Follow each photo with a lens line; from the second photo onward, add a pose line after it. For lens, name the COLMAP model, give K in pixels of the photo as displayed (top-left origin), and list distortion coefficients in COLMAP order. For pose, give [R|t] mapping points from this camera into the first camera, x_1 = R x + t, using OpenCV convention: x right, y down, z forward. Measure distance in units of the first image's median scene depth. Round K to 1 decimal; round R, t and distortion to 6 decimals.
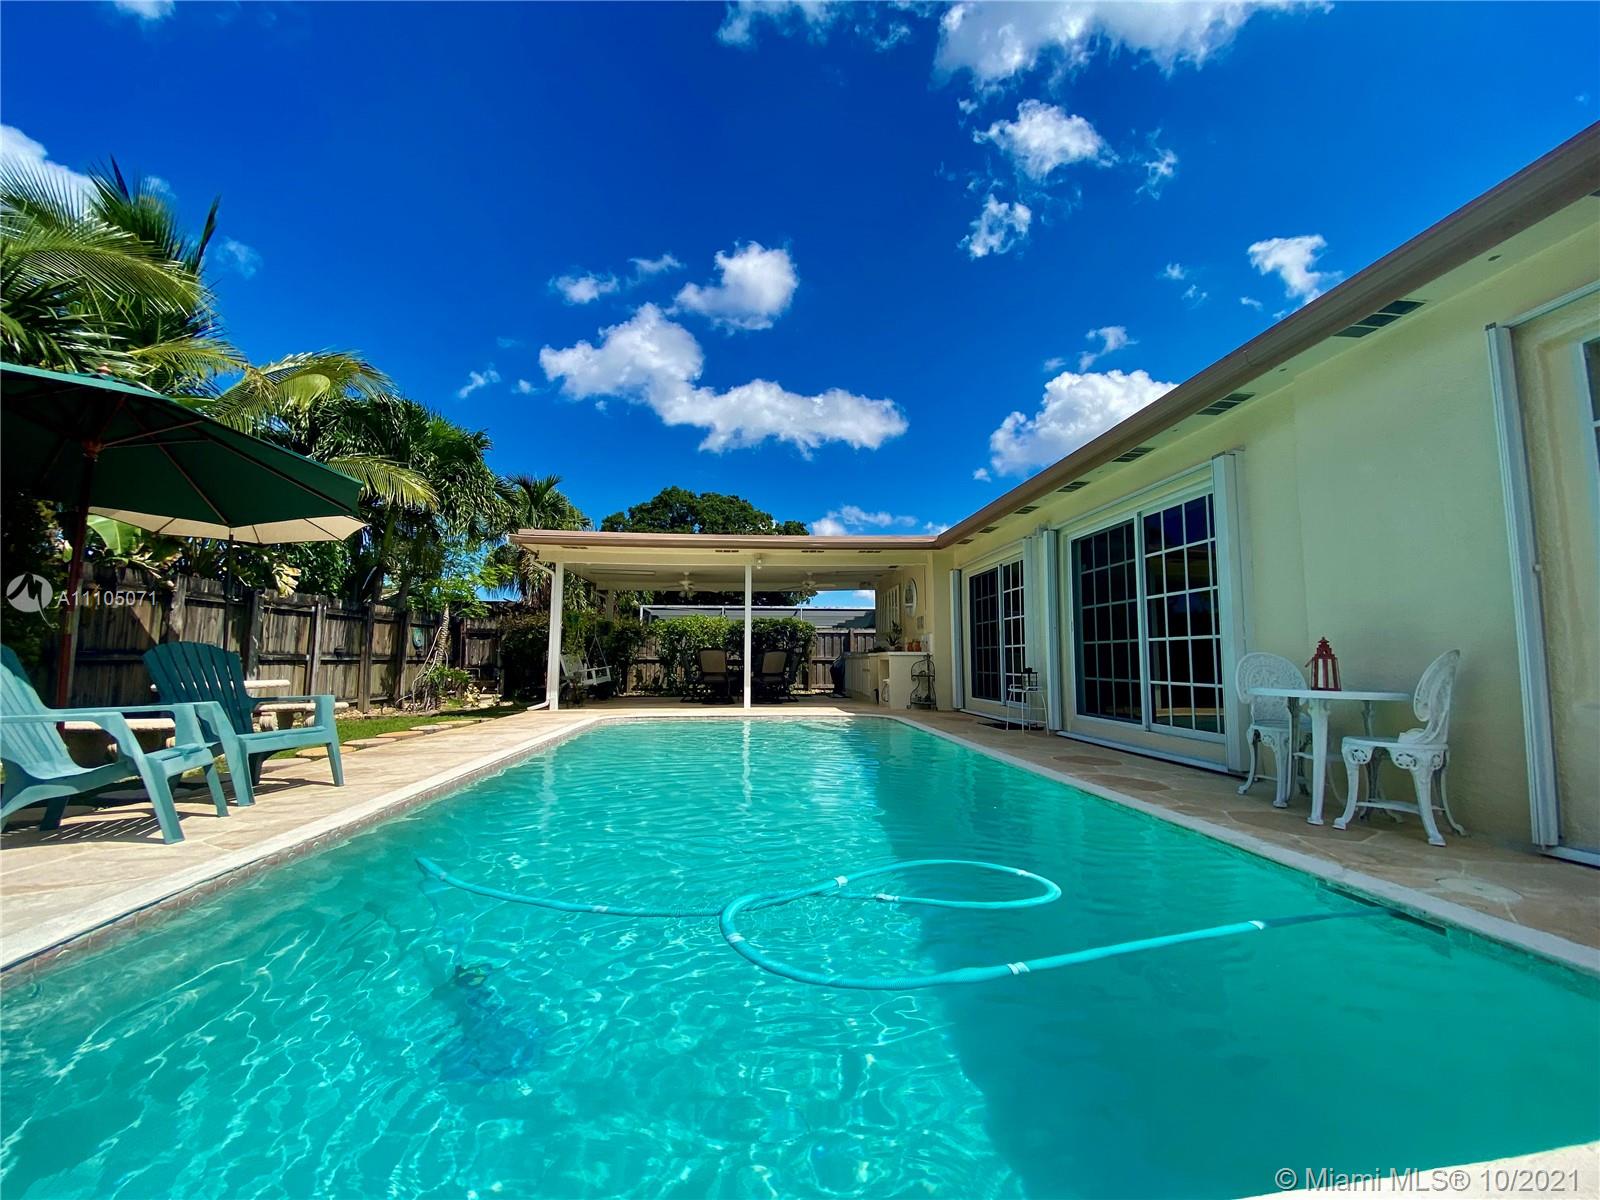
lens RADIAL K [[693.6, 0, 800.0], [0, 693.6, 600.0], [0, 0, 1]] dist [-0.029233, -0.000046]
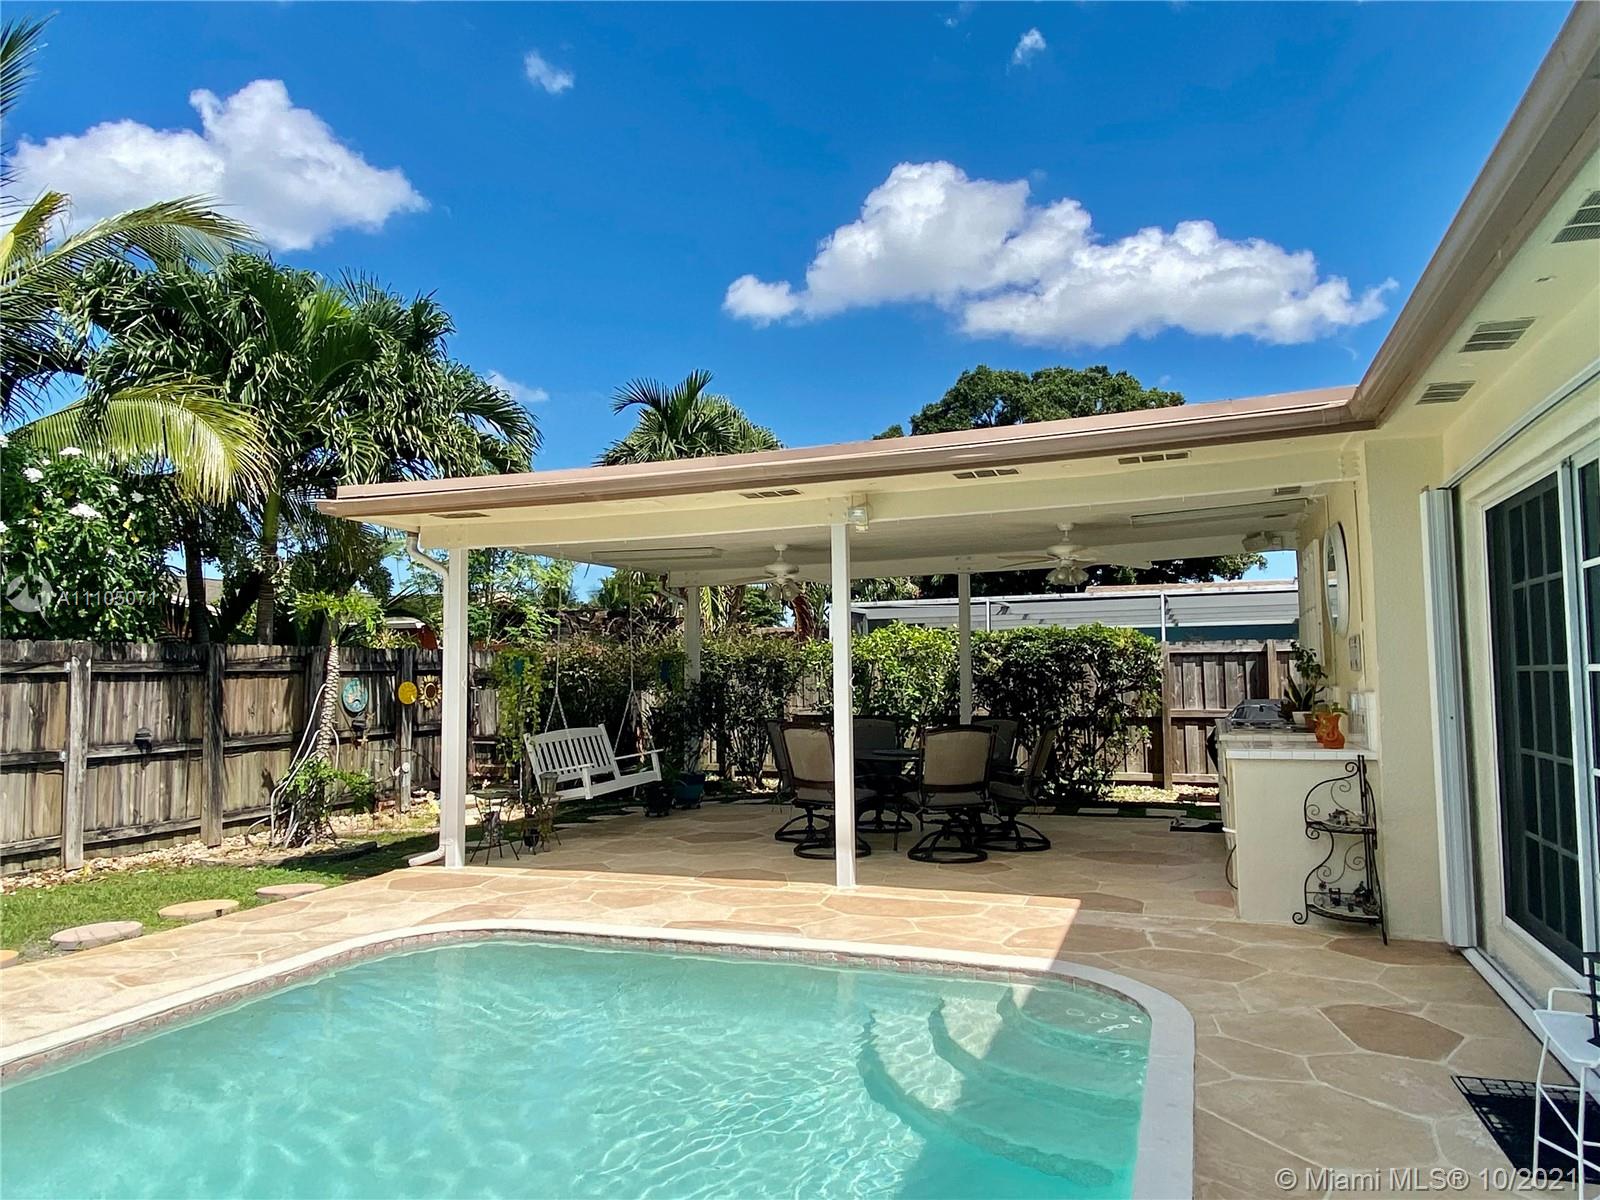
lens RADIAL K [[1101.0, 0, 800.0], [0, 1101.0, 600.0], [0, 0, 1]] dist [0.050756, 0.000187]
pose [[0.891849, -0.043900, -0.450198, 0.189087], [0.059380, 0.998029, 0.020313, -0.020894], [0.448419, -0.044849, 0.892698, 0.424231]]
